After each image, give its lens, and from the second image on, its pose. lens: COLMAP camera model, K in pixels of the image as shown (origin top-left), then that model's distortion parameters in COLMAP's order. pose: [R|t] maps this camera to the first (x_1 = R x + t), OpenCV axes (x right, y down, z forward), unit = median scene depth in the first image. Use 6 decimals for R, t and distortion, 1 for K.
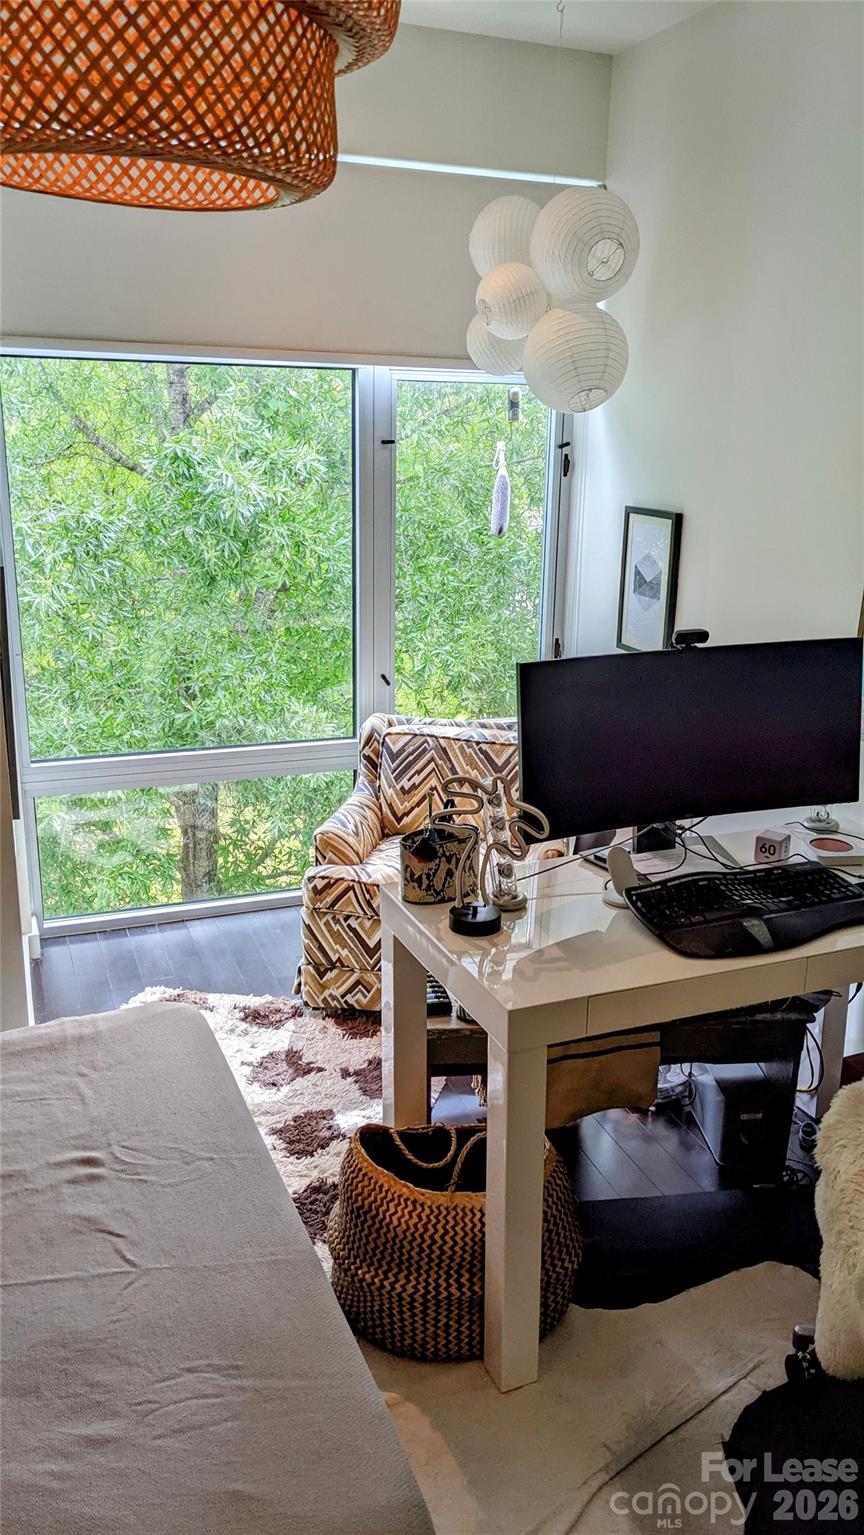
lens RADIAL K [[1212.2, 0, 432.0], [0, 1212.2, 767.5], [0, 0, 1]] dist [0.089698, -0.161423]
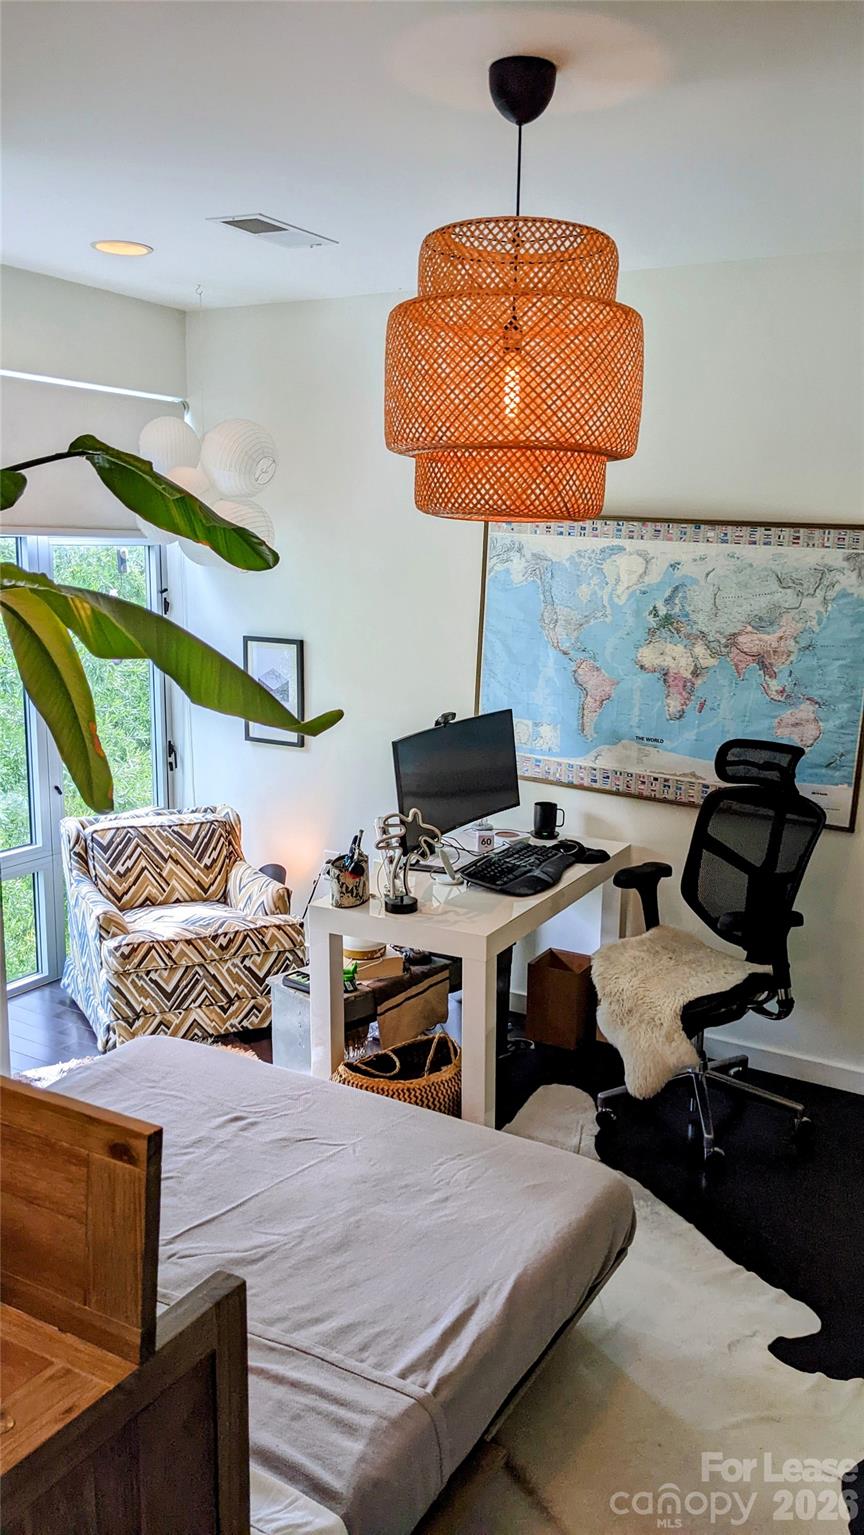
lens RADIAL K [[1212.2, 0, 432.0], [0, 1212.2, 767.5], [0, 0, 1]] dist [0.089698, -0.161423]
pose [[0.786555, -0.124599, 0.604819, -0.565871], [0.173436, 0.984583, -0.022716, -0.005181], [-0.592664, 0.122764, 0.796039, -0.195574]]
